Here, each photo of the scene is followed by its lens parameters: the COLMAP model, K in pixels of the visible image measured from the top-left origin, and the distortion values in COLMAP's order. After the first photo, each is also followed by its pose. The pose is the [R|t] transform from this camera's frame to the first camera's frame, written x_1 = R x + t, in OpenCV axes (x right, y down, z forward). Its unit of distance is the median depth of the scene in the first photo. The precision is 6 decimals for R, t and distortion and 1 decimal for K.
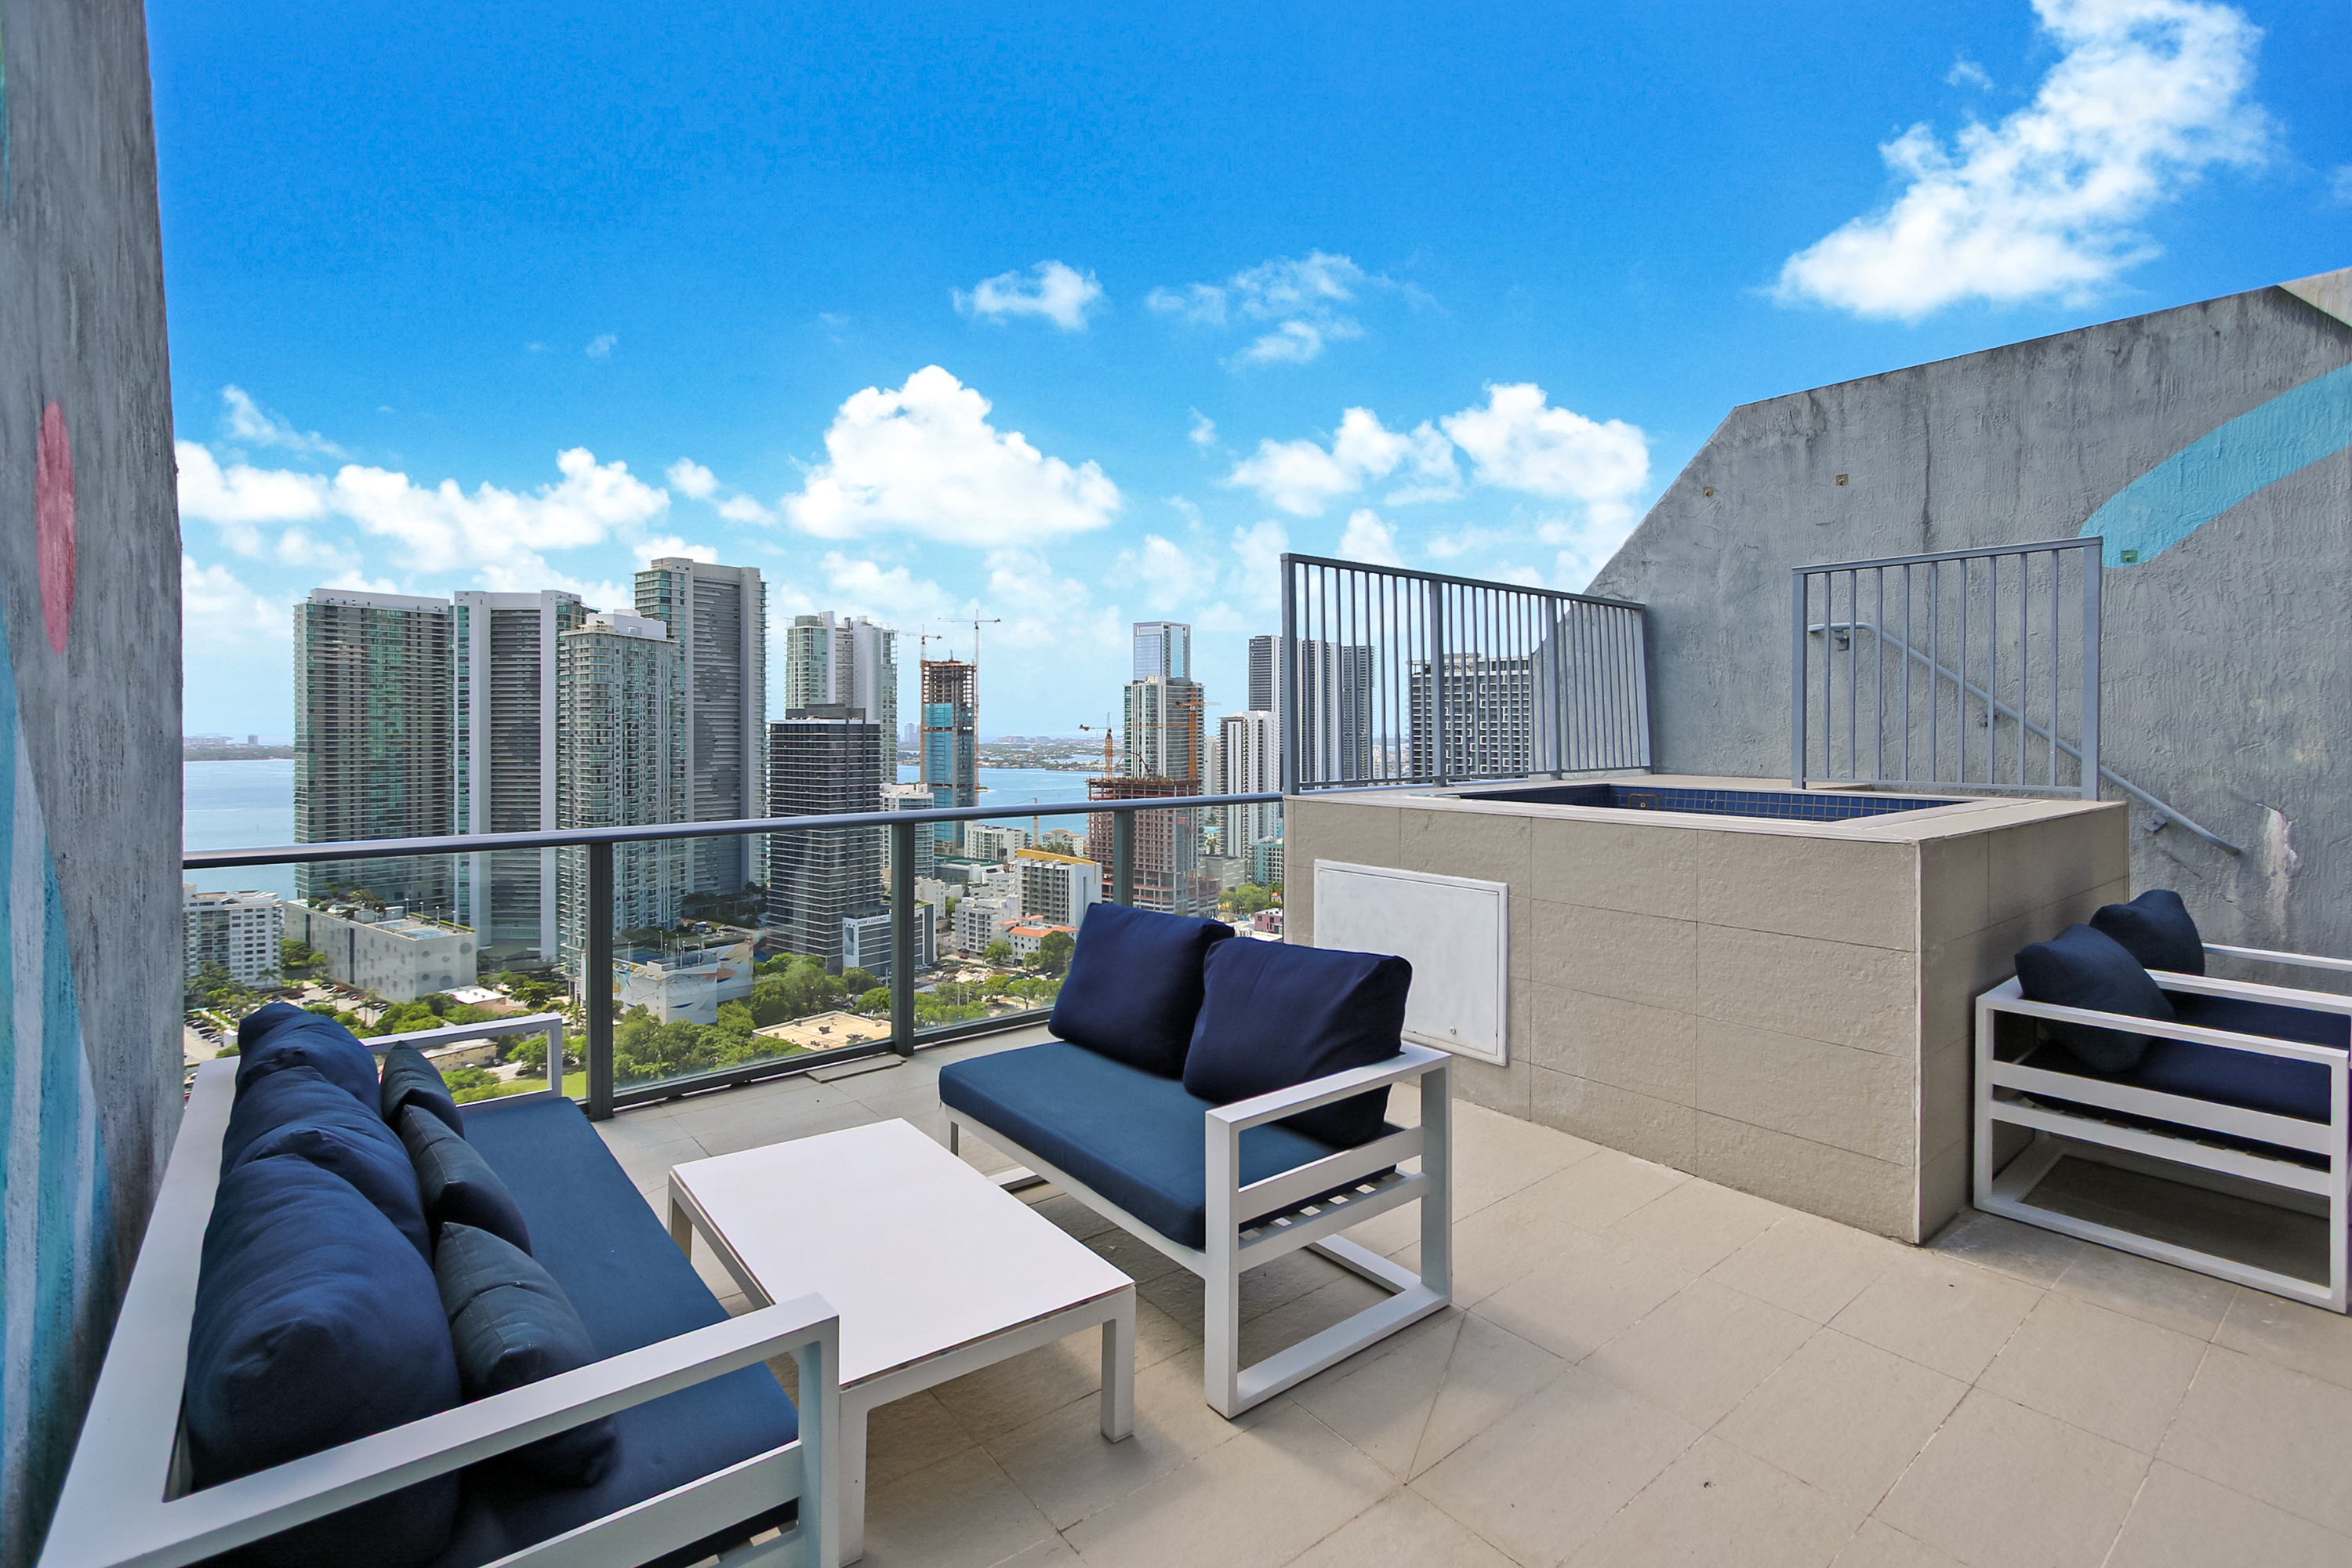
lens RADIAL K [[1080.4, 0, 1180.2], [0, 1080.4, 737.5], [0, 0, 1]] dist [0.000485, 0.000066]
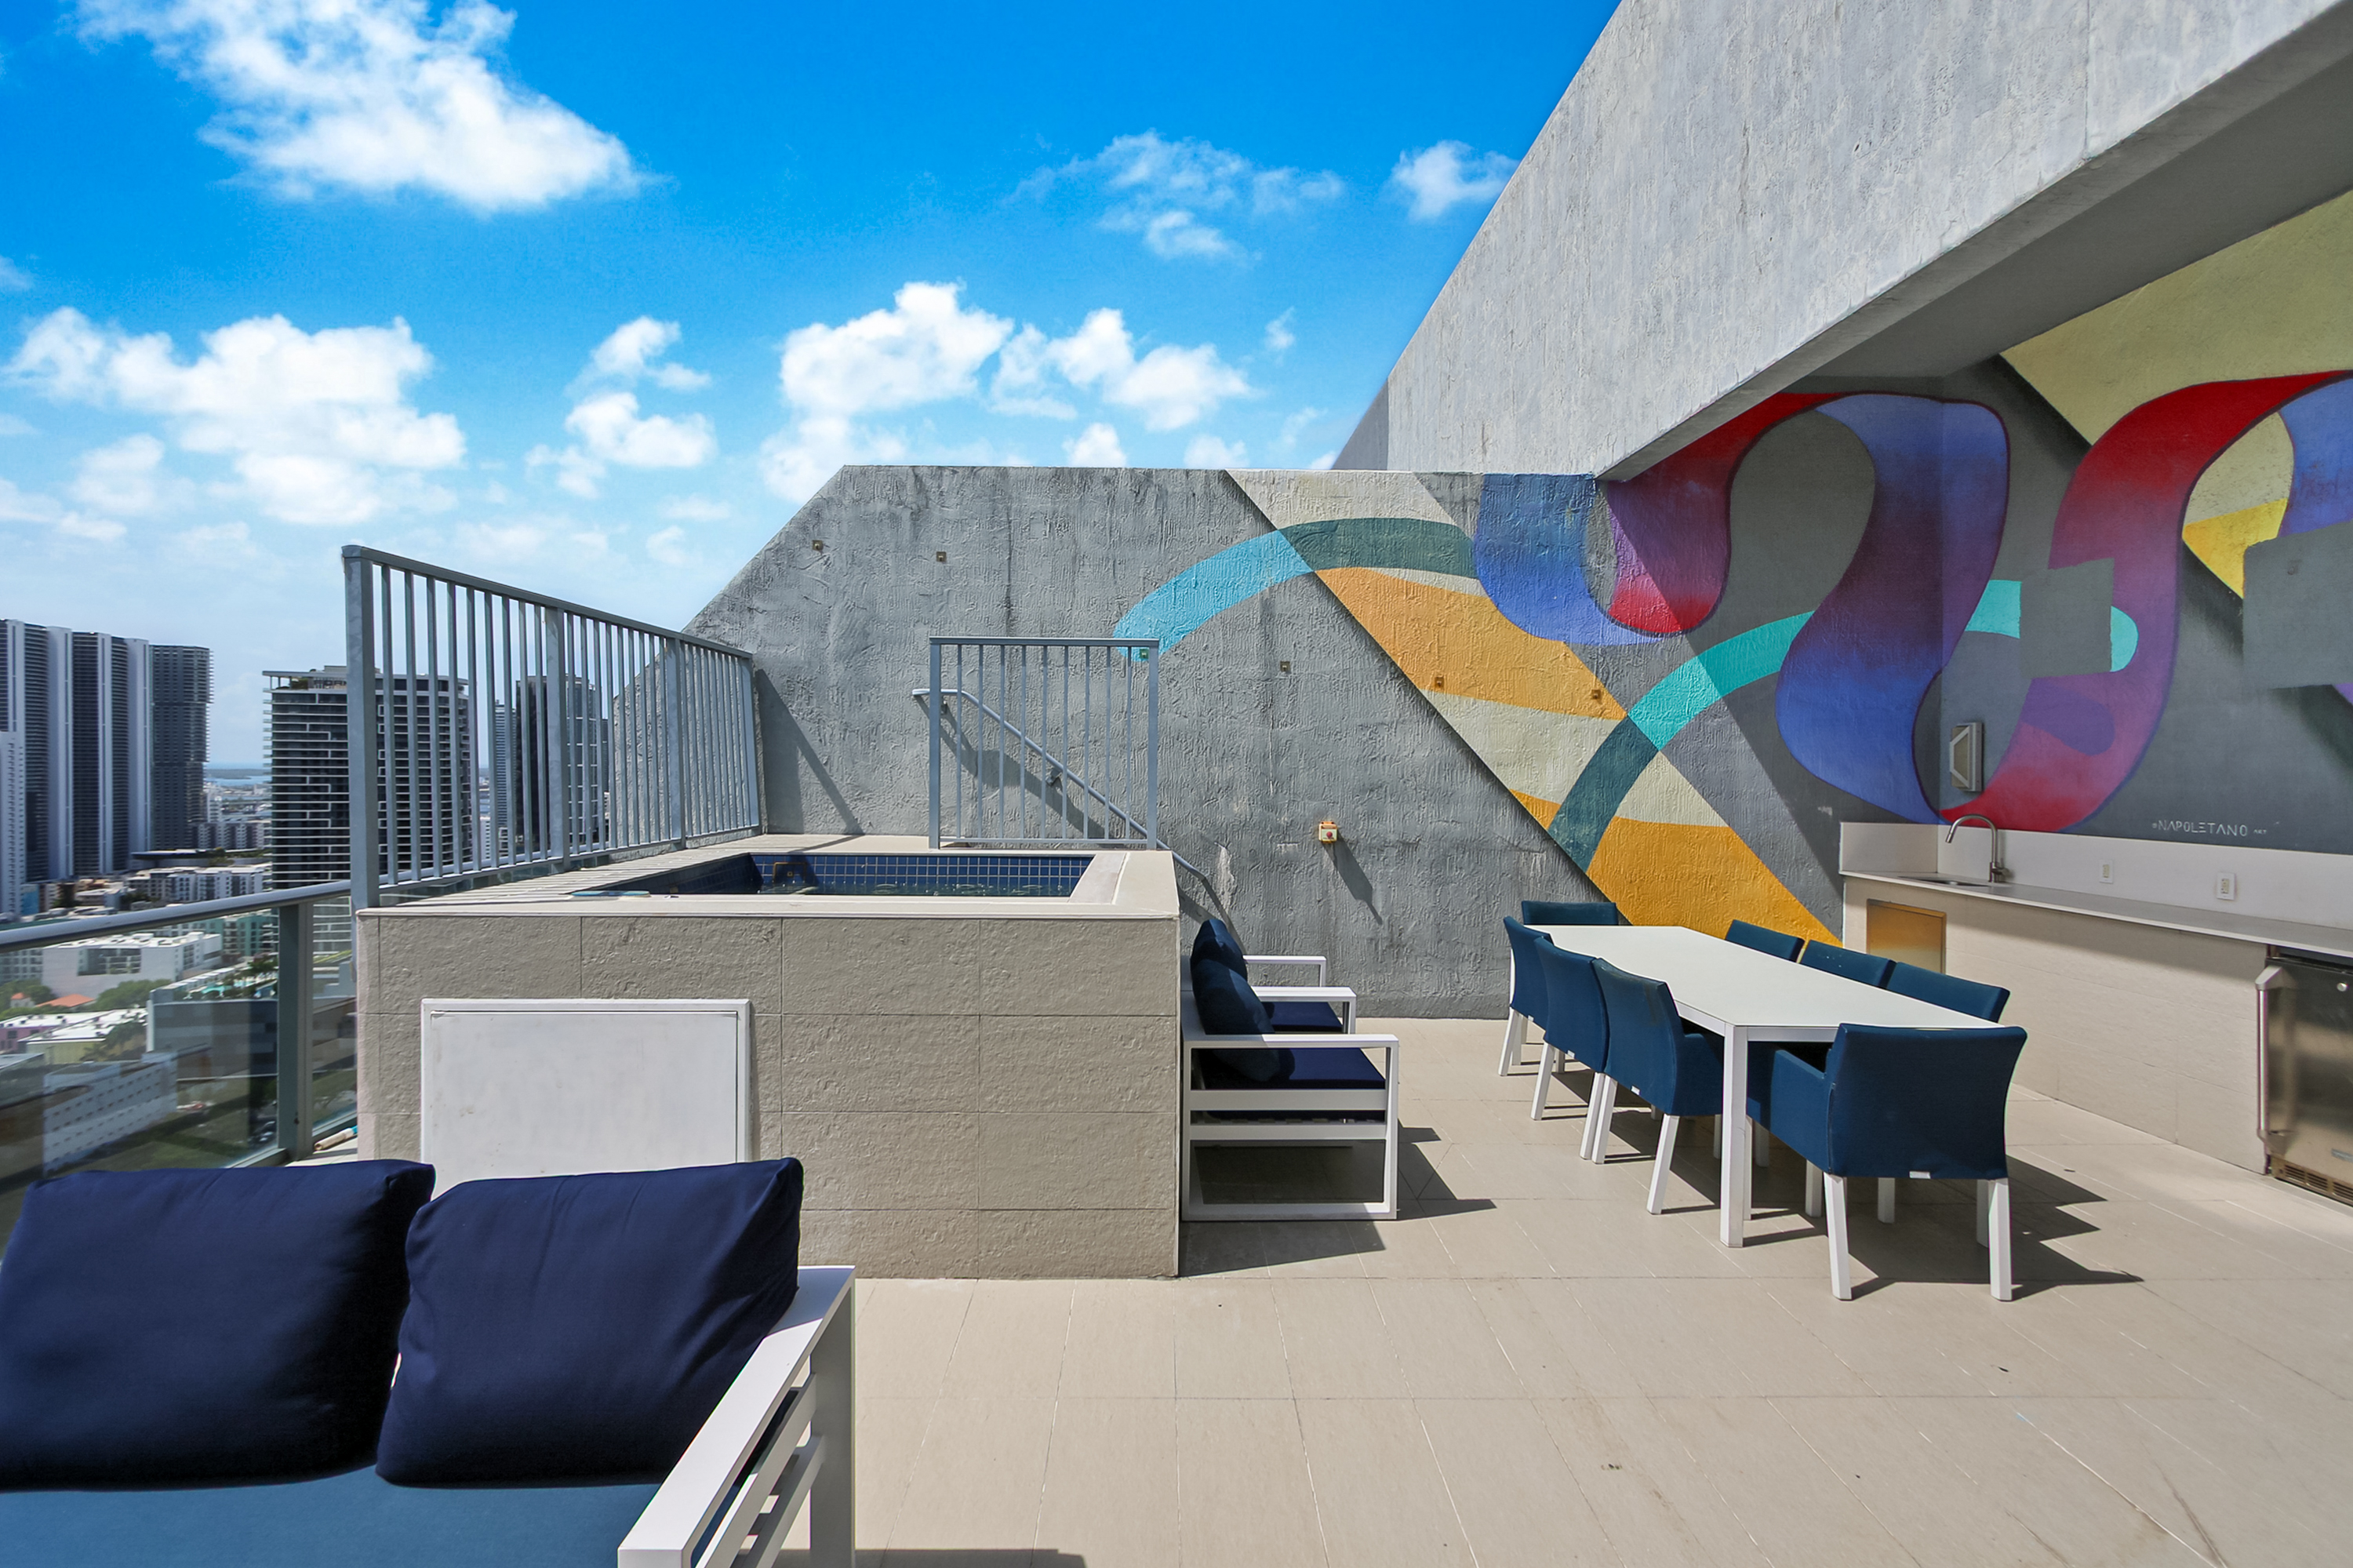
lens RADIAL K [[1080.9, 0, 1177.0], [0, 1080.9, 776.9], [0, 0, 1]] dist [0.000485, 0.000066]
pose [[0.616945, -0.007110, 0.786974, -0.103661], [0.001395, 0.999967, 0.007941, -0.029779], [-0.787005, -0.003802, 0.616935, 0.166303]]
